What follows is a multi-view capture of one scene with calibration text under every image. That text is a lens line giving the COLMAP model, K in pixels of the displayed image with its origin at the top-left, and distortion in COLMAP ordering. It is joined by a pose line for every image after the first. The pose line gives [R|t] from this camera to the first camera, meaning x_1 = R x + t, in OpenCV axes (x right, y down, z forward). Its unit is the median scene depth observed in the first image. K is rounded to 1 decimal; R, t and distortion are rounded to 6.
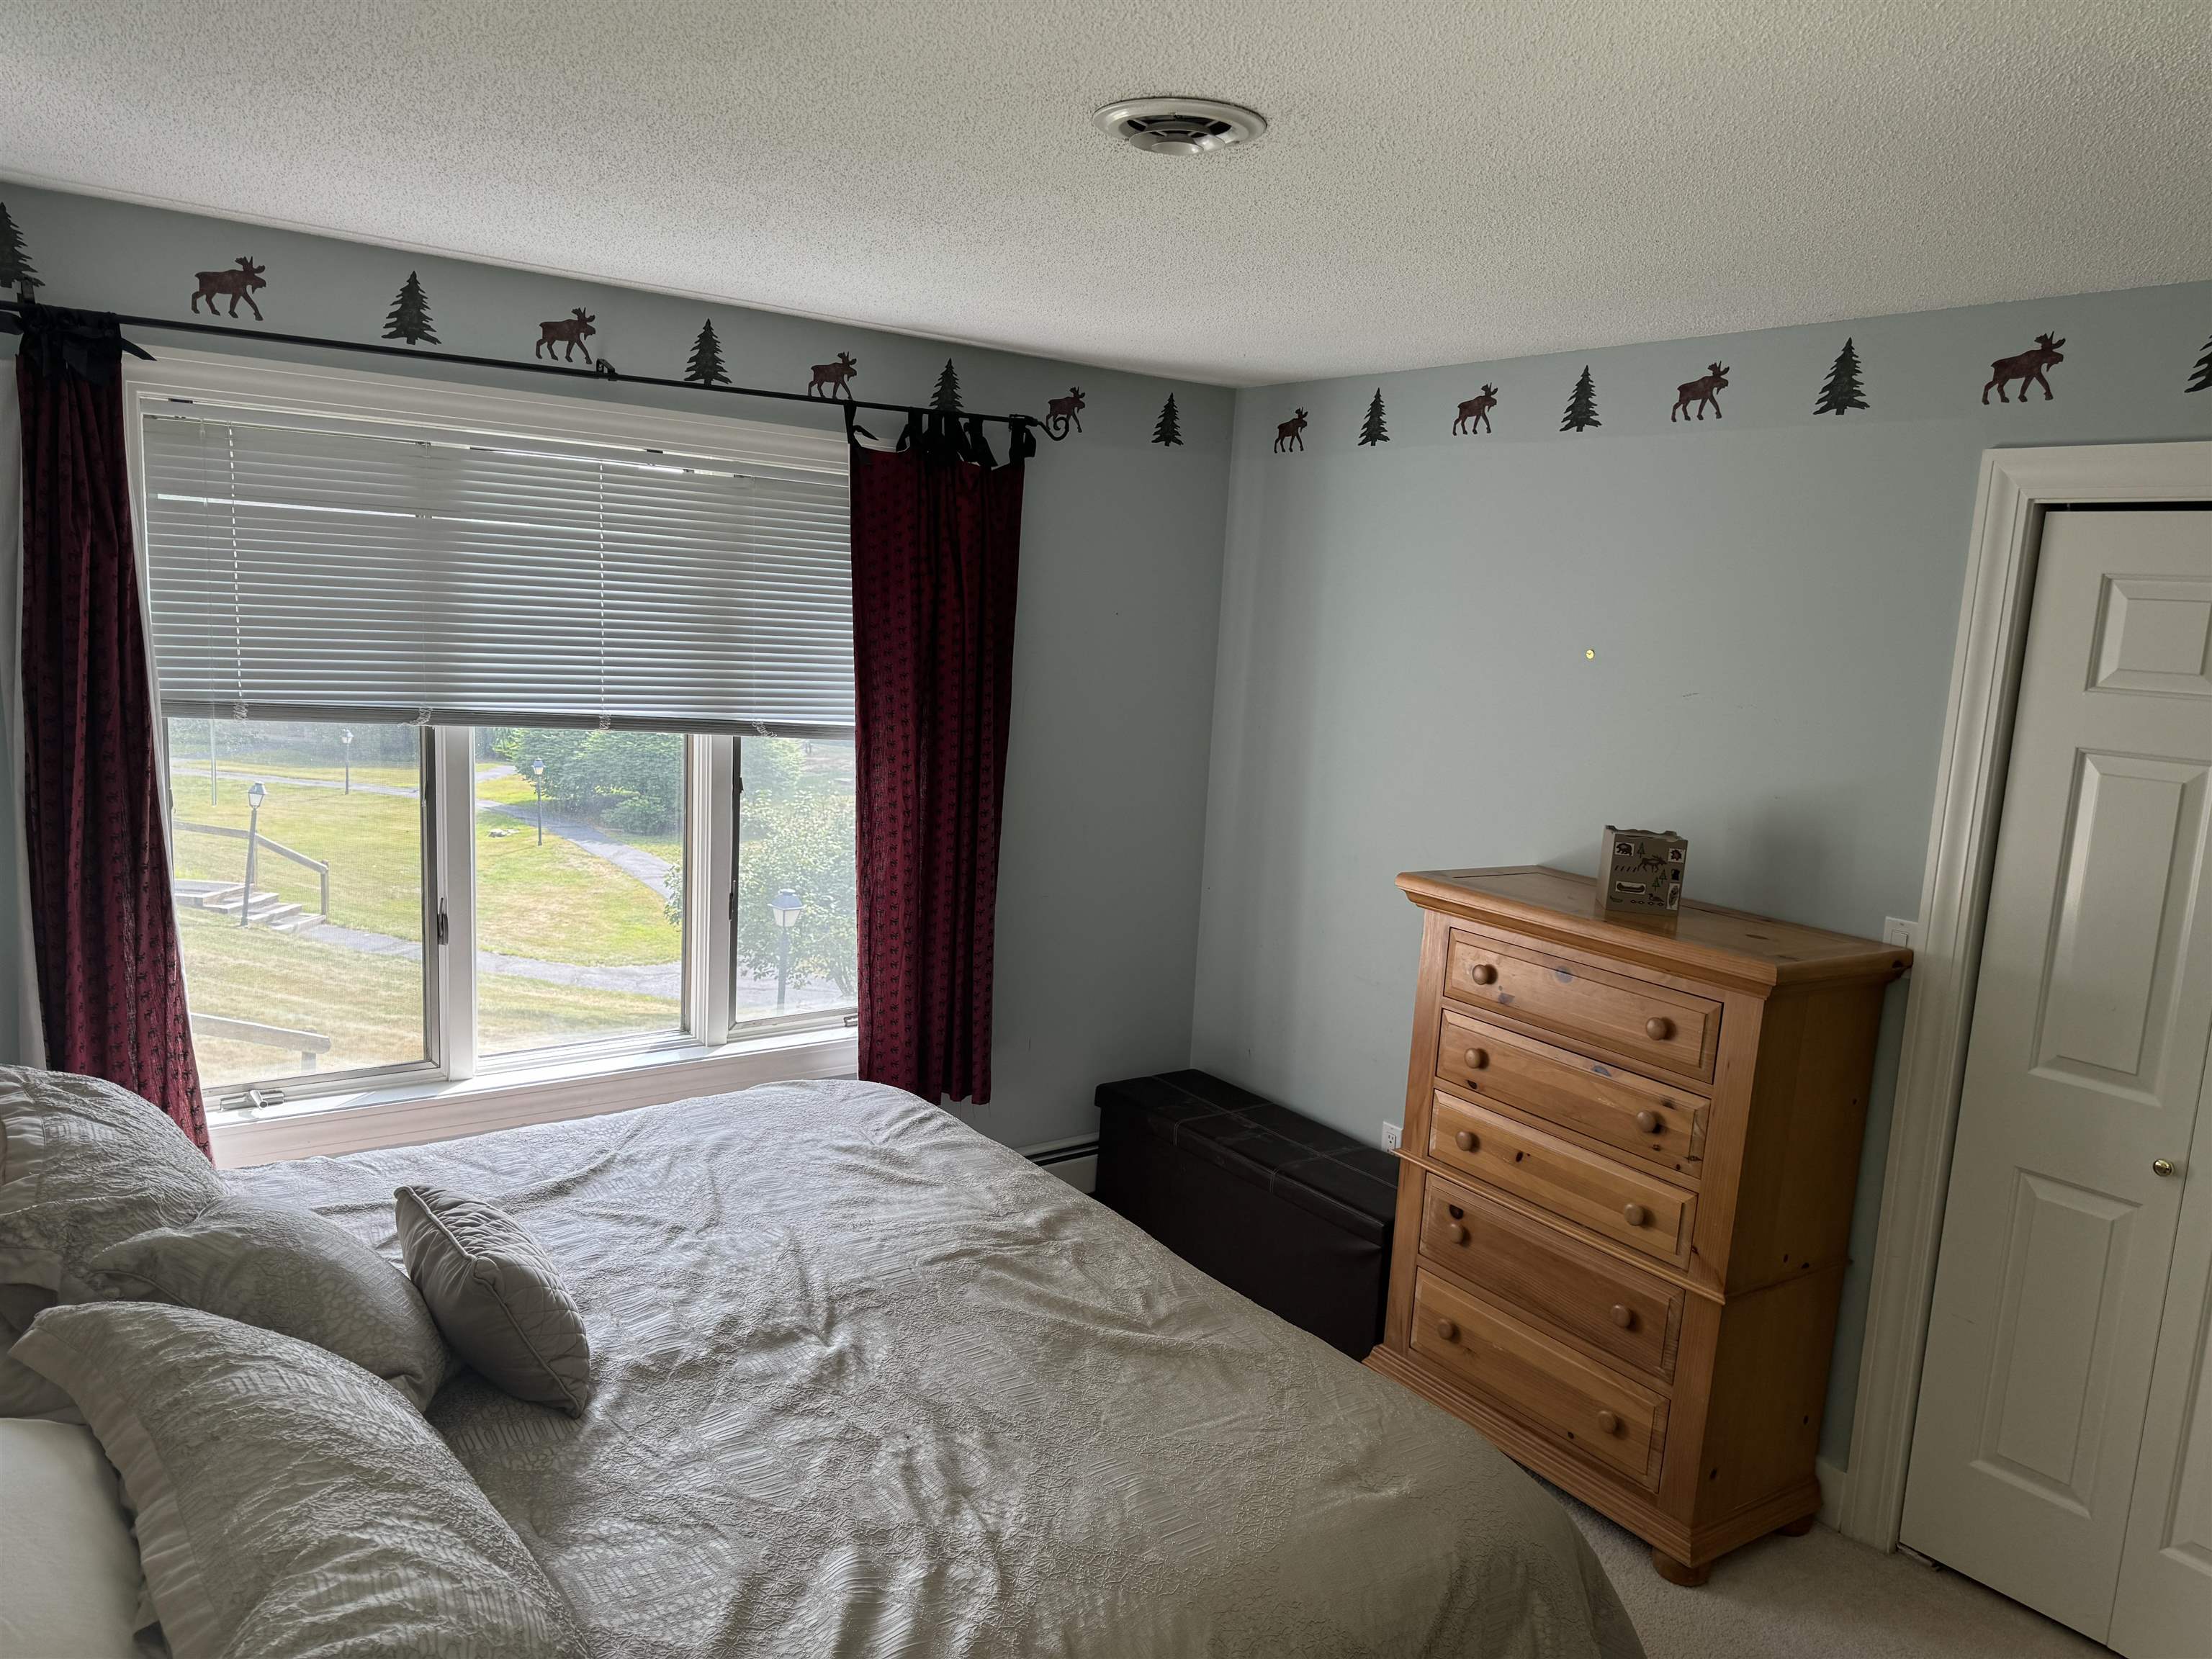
lens RADIAL K [[1548.5, 0, 1083.9], [0, 1548.5, 857.2], [0, 0, 1]] dist [0.072147, -0.097114]
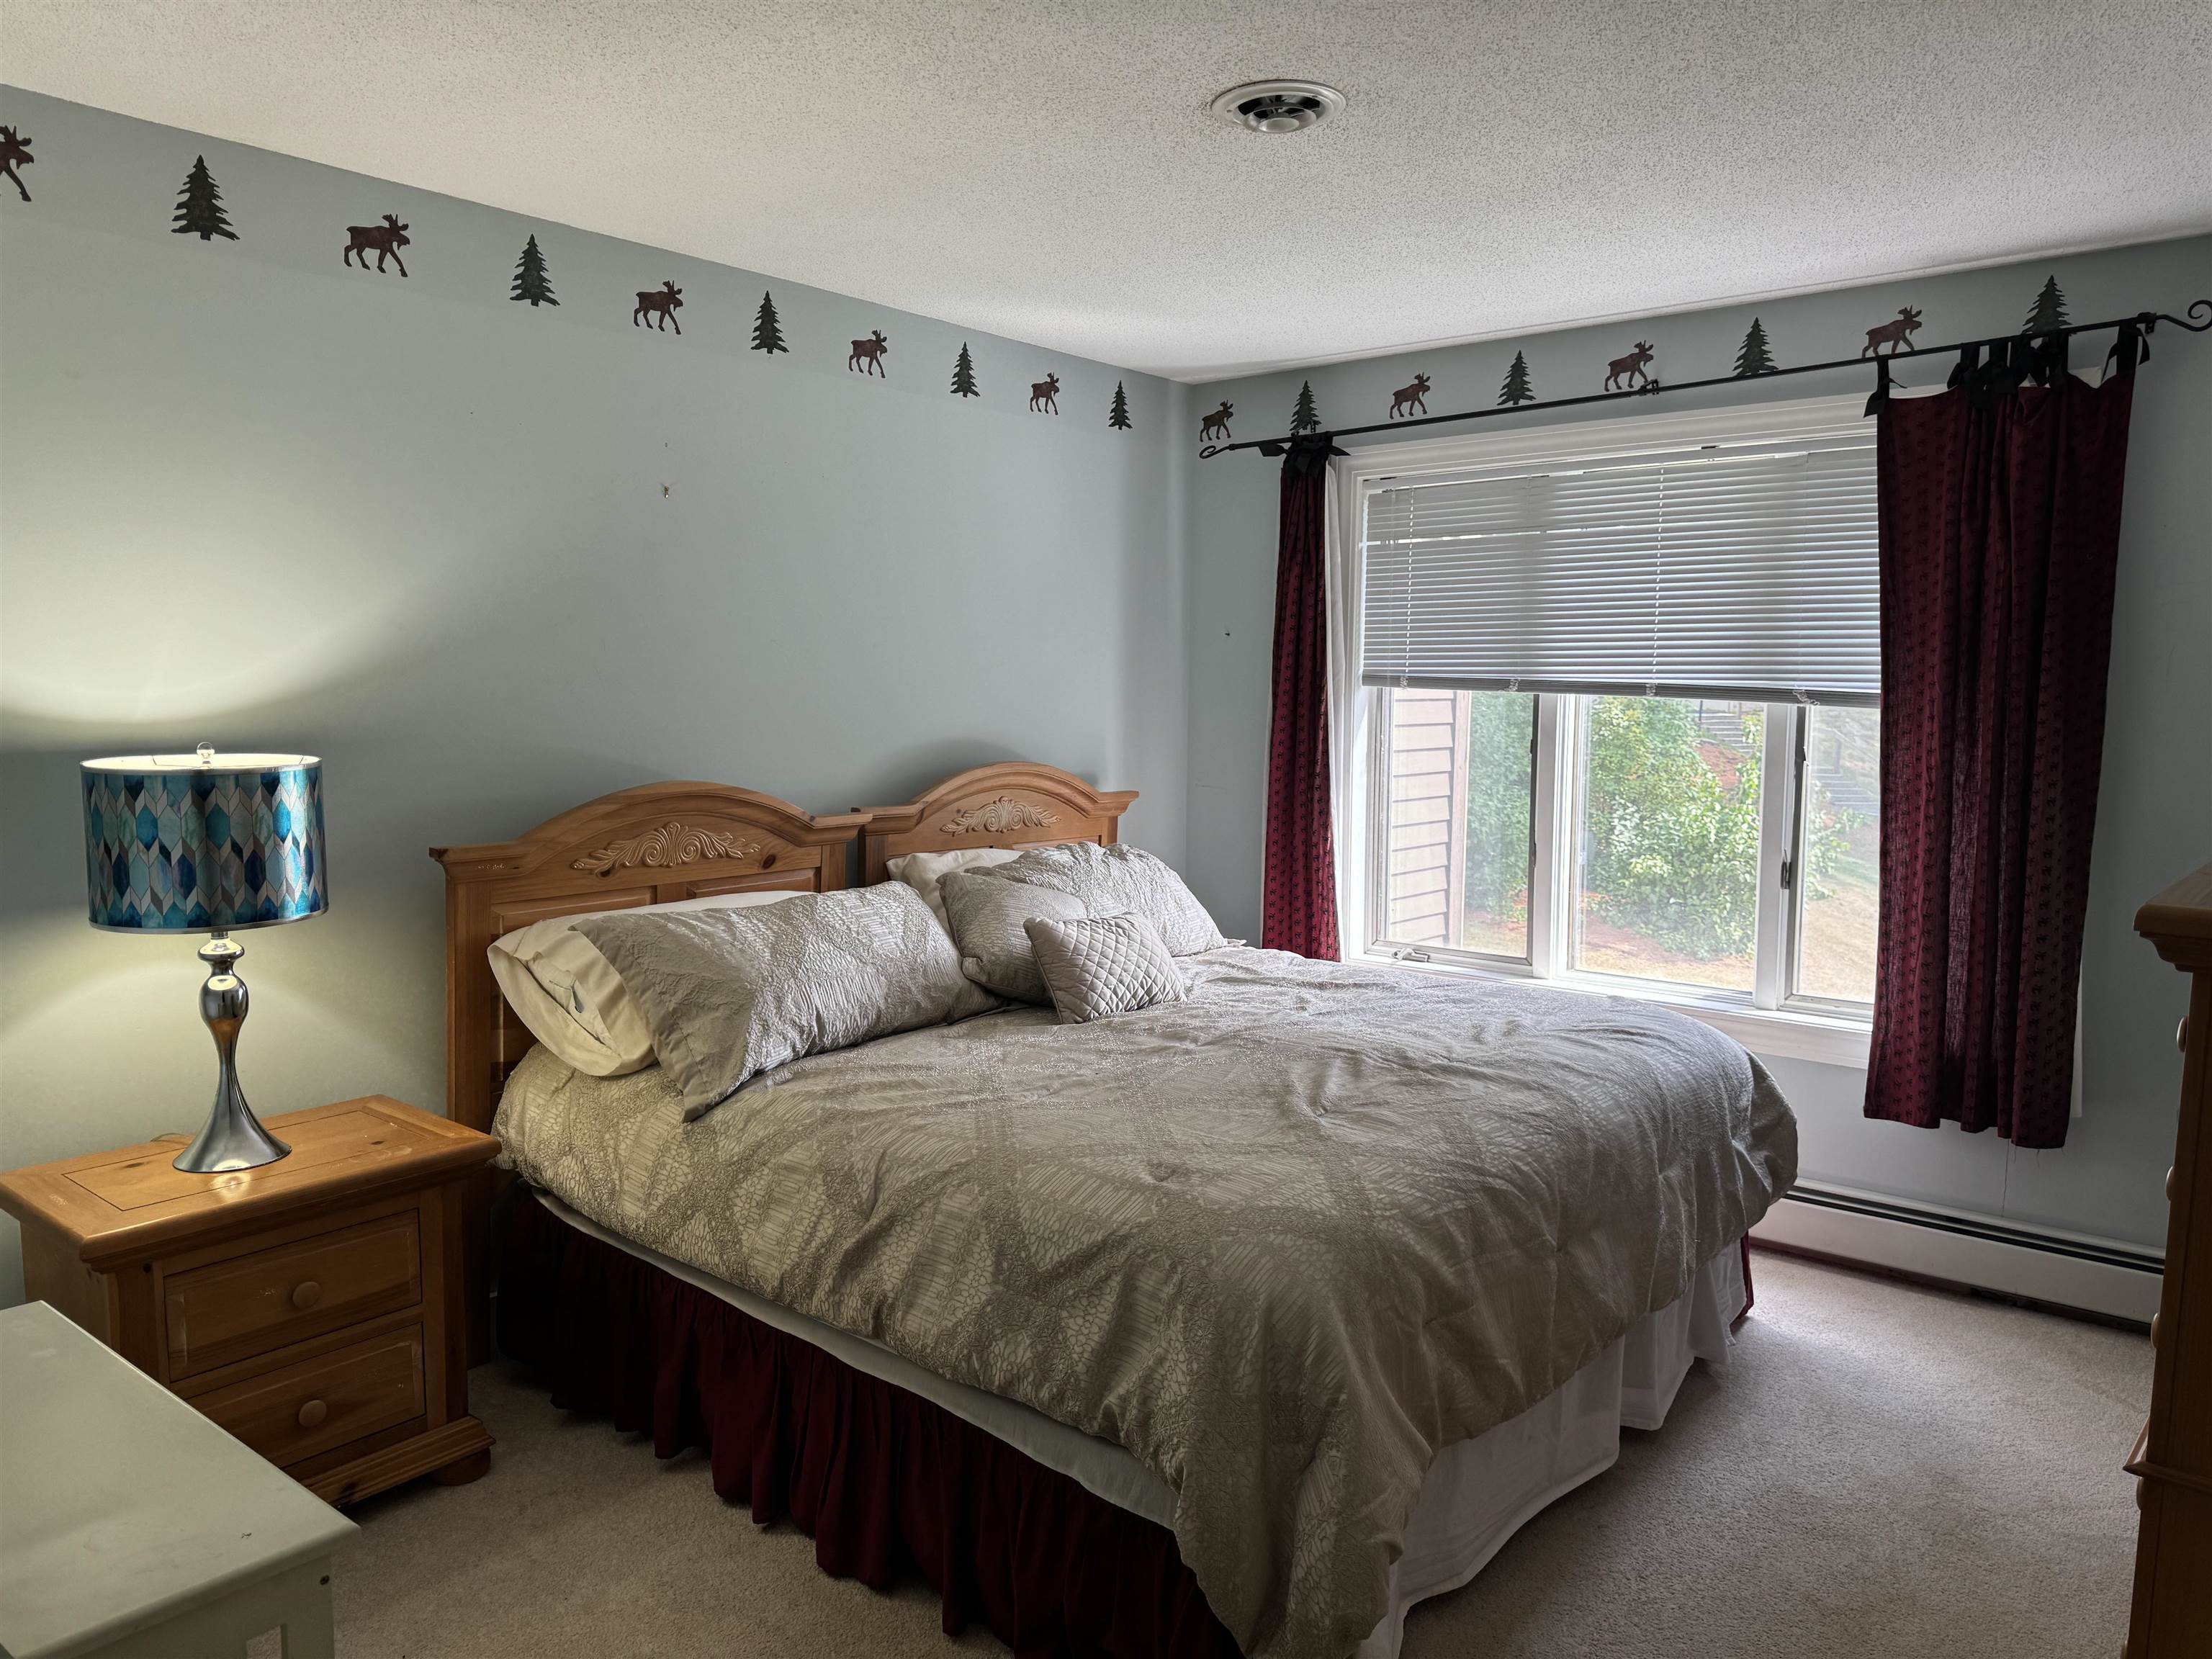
lens RADIAL K [[1548.5, 0, 1083.9], [0, 1548.5, 857.2], [0, 0, 1]] dist [0.072147, -0.097114]
pose [[0.243760, 0.055178, -0.968265, 0.712187], [-0.150034, 0.988507, 0.018561, 0.076912], [0.958160, 0.140748, 0.249237, 0.326666]]
